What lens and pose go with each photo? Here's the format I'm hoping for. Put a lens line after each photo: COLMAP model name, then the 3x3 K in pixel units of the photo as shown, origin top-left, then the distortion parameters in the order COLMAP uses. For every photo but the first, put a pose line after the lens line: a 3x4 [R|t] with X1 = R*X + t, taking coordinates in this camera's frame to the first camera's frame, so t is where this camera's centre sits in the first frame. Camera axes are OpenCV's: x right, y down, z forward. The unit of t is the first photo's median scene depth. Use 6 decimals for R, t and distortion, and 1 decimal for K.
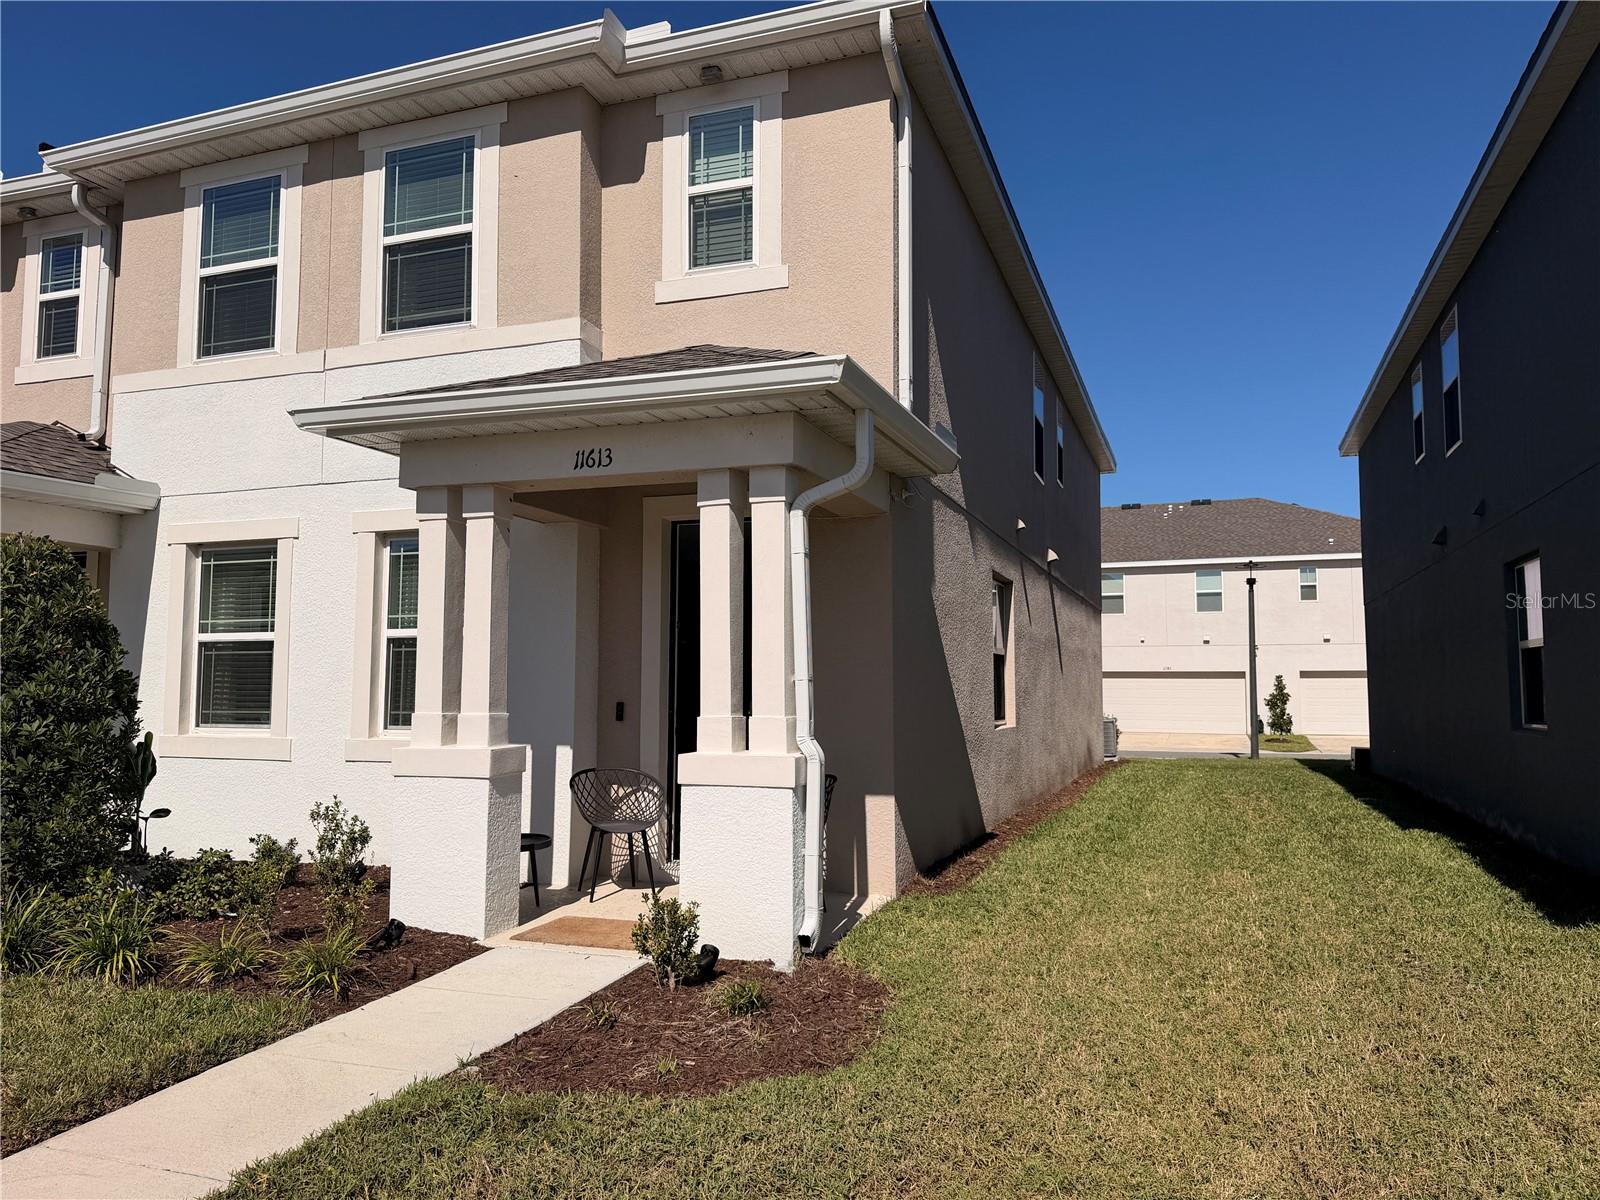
lens RADIAL K [[1123.2, 0, 809.8], [0, 1123.2, 602.4], [0, 0, 1]] dist [0.052657, -0.050953]
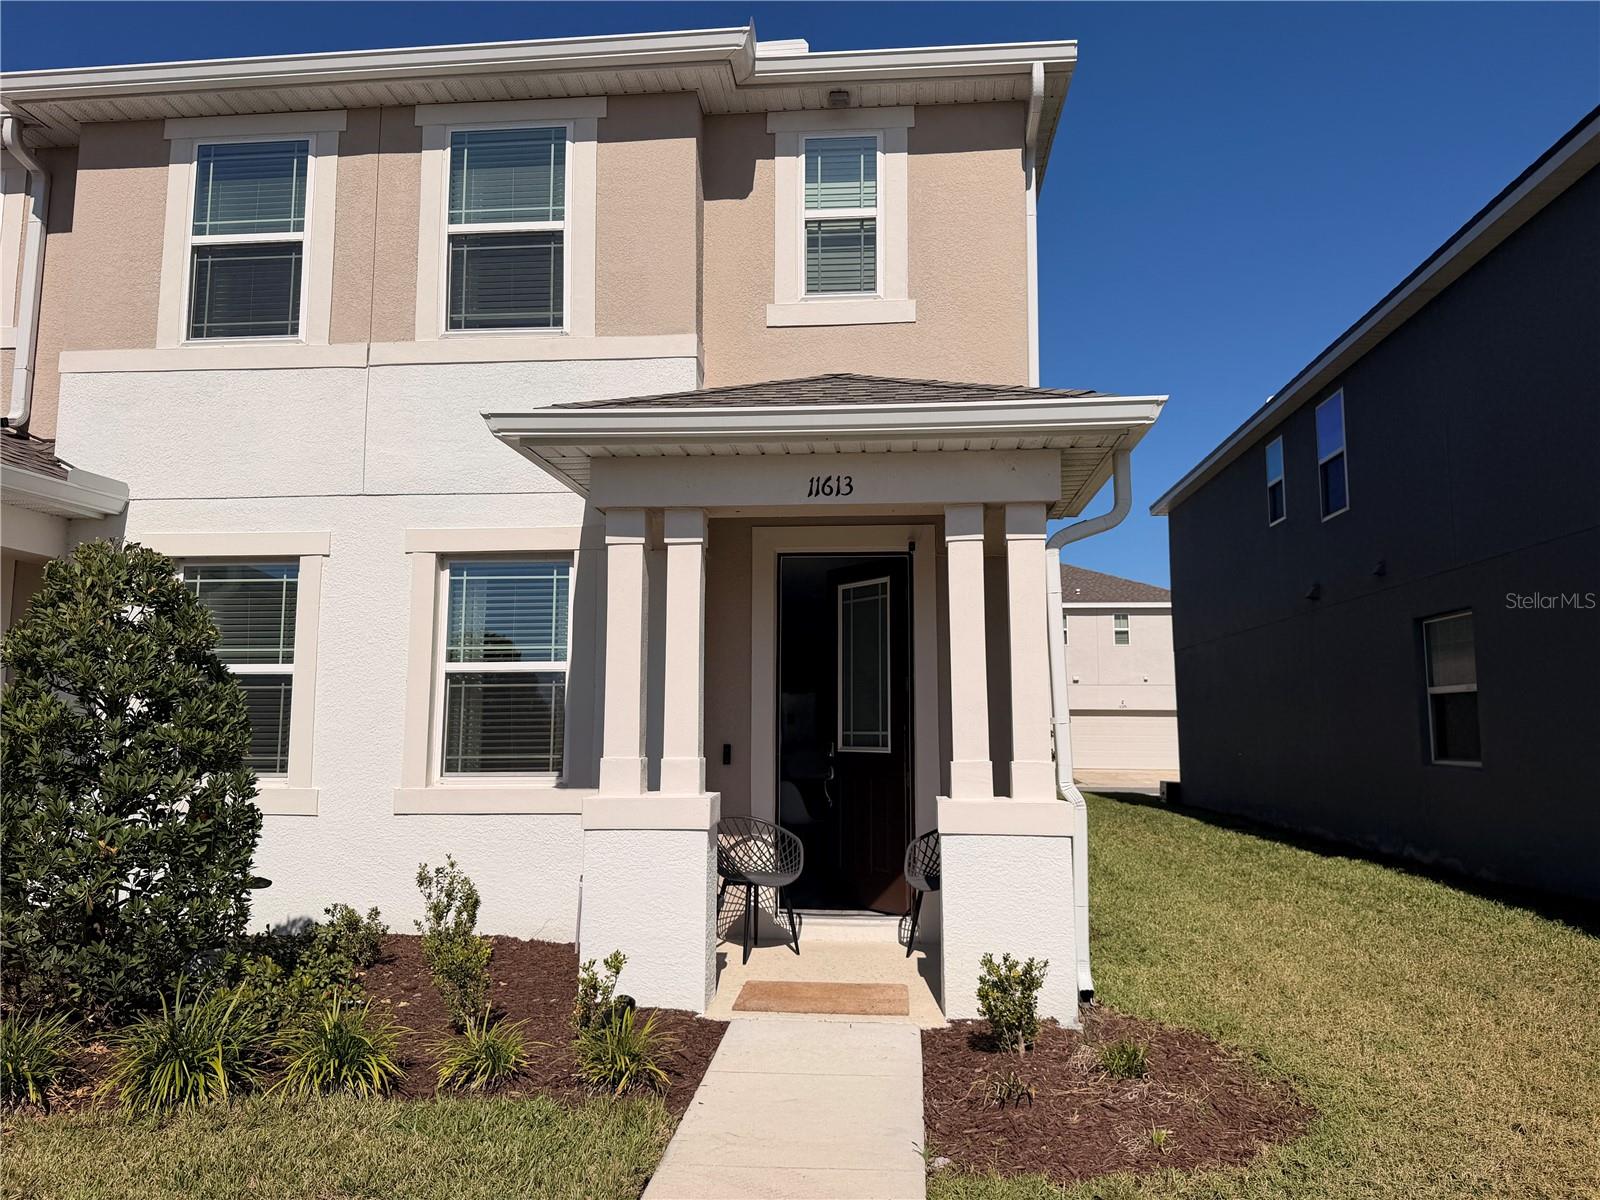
lens RADIAL K [[1123.2, 0, 799.0], [0, 1123.2, 595.4], [0, 0, 1]] dist [0.052657, -0.050953]
pose [[0.965957, 0.029471, 0.257020, -0.346052], [-0.019657, 0.998979, -0.040672, 0.001685], [-0.257956, 0.034236, 0.965550, 0.078093]]
